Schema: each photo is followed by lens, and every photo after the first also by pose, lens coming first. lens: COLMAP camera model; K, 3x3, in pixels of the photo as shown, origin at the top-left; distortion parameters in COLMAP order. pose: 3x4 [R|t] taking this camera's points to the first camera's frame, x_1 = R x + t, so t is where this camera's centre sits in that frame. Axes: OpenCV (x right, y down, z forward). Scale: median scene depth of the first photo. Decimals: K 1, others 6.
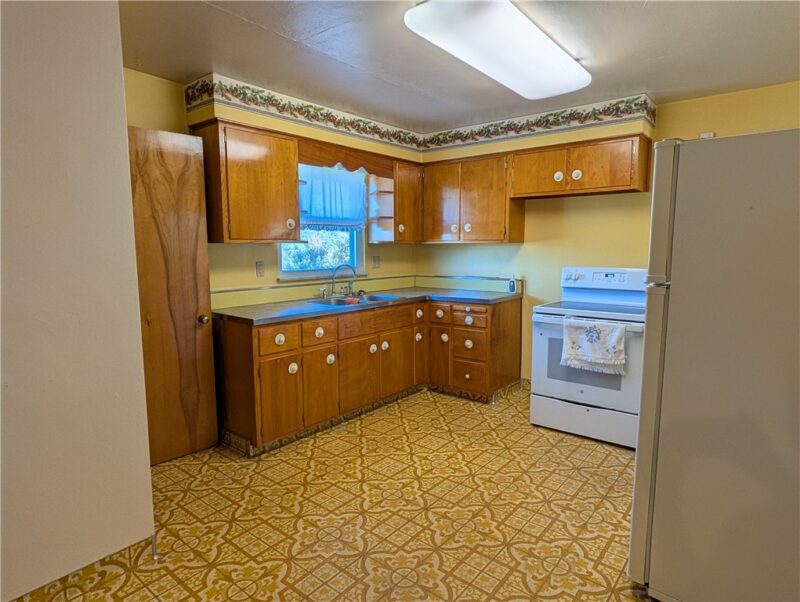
lens RADIAL K [[465.0, 0, 399.0], [0, 465.0, 301.1], [0, 0, 1]] dist [-0.004378, -0.000871]
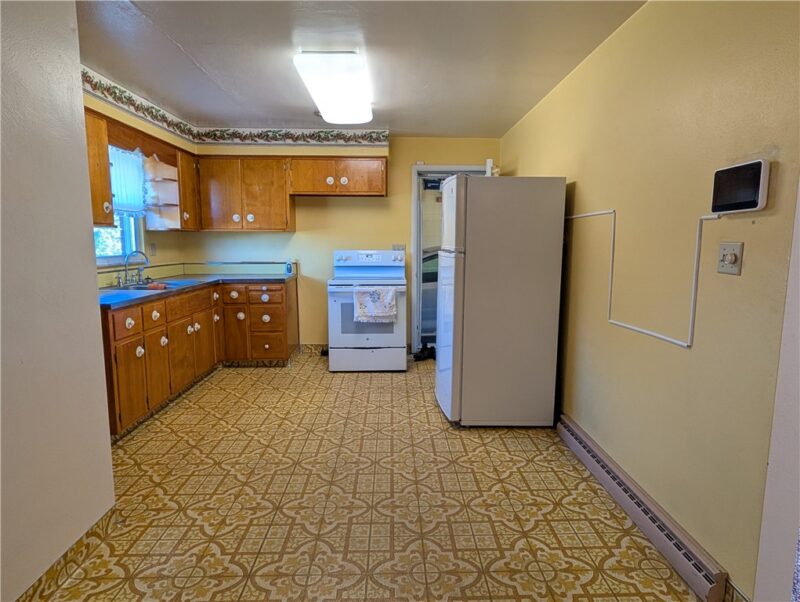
lens RADIAL K [[465.0, 0, 402.2], [0, 465.0, 300.7], [0, 0, 1]] dist [-0.004378, -0.000871]
pose [[0.761598, -0.078801, 0.643241, -0.355699], [0.071191, 0.996746, 0.037817, 0.030225], [-0.644128, 0.016992, 0.764729, -0.113724]]
